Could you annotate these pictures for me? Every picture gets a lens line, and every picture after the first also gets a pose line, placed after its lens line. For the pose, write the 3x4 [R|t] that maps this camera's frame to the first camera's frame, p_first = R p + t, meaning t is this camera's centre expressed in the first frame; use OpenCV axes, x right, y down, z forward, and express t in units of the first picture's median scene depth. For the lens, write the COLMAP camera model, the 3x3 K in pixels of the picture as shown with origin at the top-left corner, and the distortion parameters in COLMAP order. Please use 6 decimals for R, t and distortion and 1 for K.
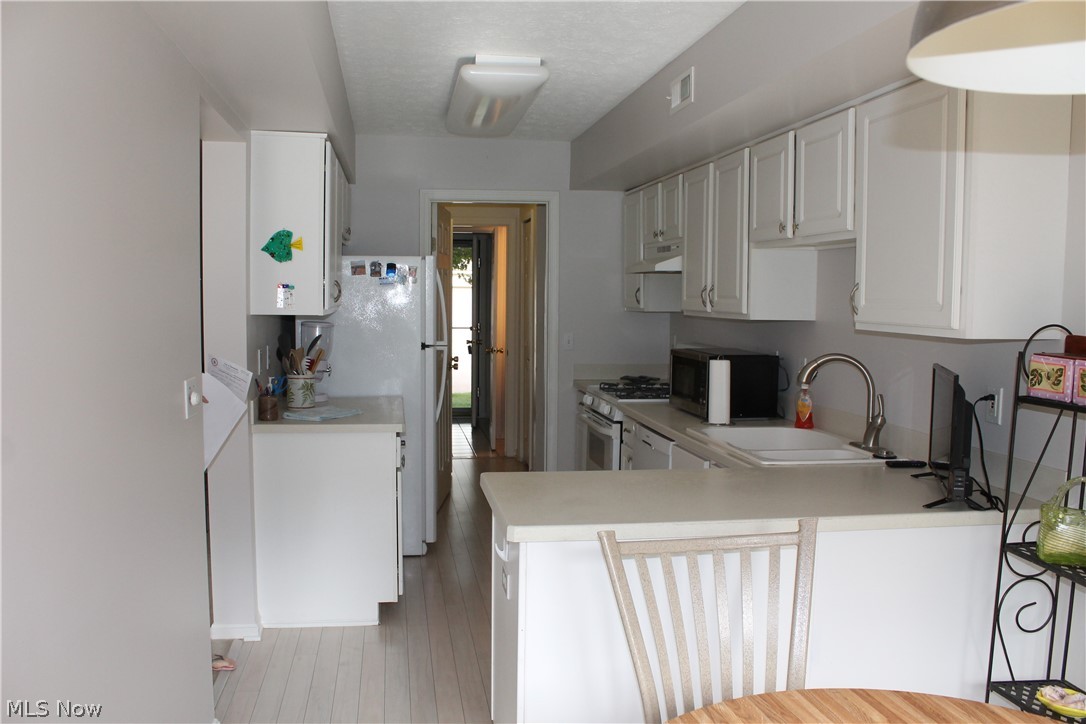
lens RADIAL K [[931.6, 0, 542.2], [0, 931.6, 364.0], [0, 0, 1]] dist [-0.156406, 0.145478]
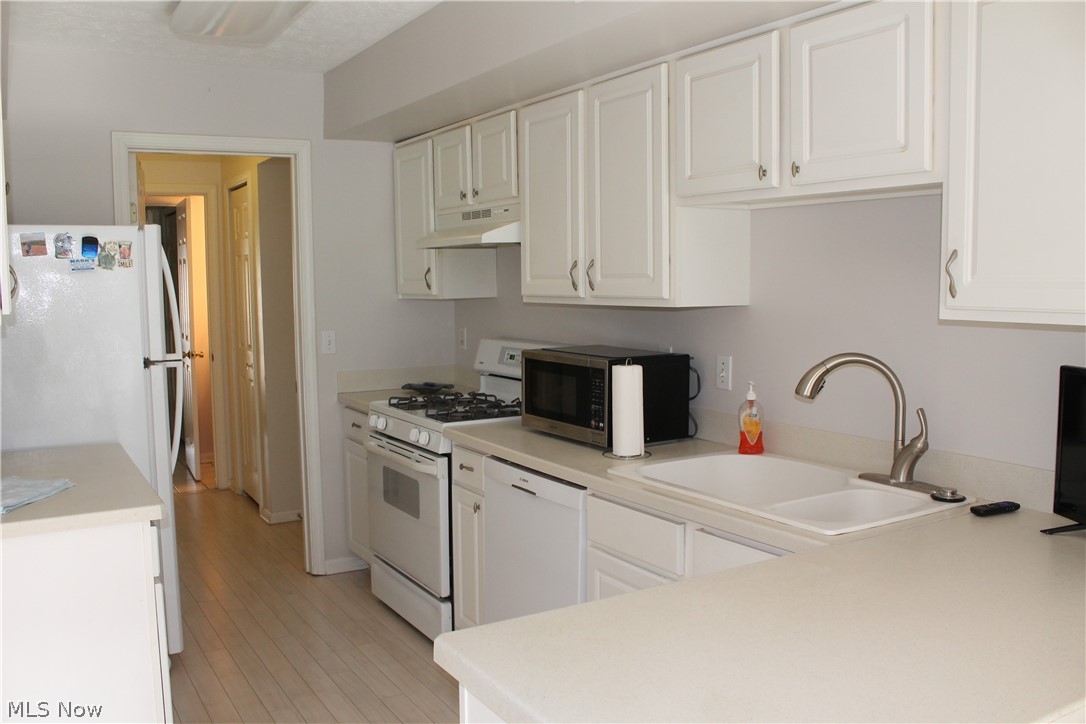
lens RADIAL K [[931.6, 0, 541.0], [0, 931.6, 363.0], [0, 0, 1]] dist [-0.156406, 0.145478]
pose [[0.927842, -0.053685, 0.369089, -0.109631], [0.047656, 0.998540, 0.025439, -0.022811], [-0.369915, -0.006014, 0.929046, 0.307260]]
